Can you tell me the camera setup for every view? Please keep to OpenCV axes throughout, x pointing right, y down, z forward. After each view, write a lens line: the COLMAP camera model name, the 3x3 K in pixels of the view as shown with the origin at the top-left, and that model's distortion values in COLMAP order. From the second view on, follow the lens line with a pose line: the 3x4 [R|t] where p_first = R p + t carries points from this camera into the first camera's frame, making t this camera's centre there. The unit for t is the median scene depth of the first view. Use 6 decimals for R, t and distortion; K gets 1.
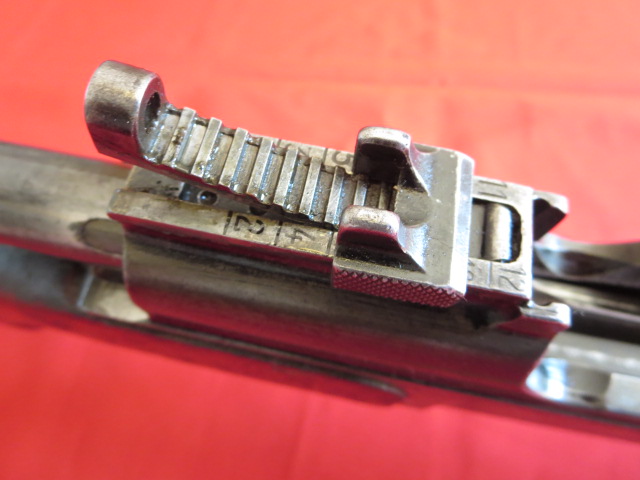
lens RADIAL K [[442.2, 0, 320.0], [0, 442.2, 240.0], [0, 0, 1]] dist [-0.031101, 0.001152]
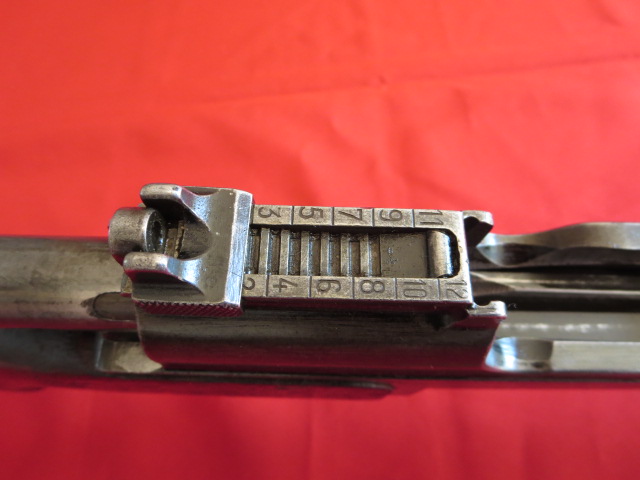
lens RADIAL K [[453.9, 0, 320.0], [0, 453.9, 240.0], [0, 0, 1]] dist [-0.028187, 0.000915]
pose [[0.982856, -0.170698, 0.069690, -0.013142], [0.169168, 0.985208, 0.027339, -0.120587], [-0.073325, -0.015081, 0.997194, -0.212462]]
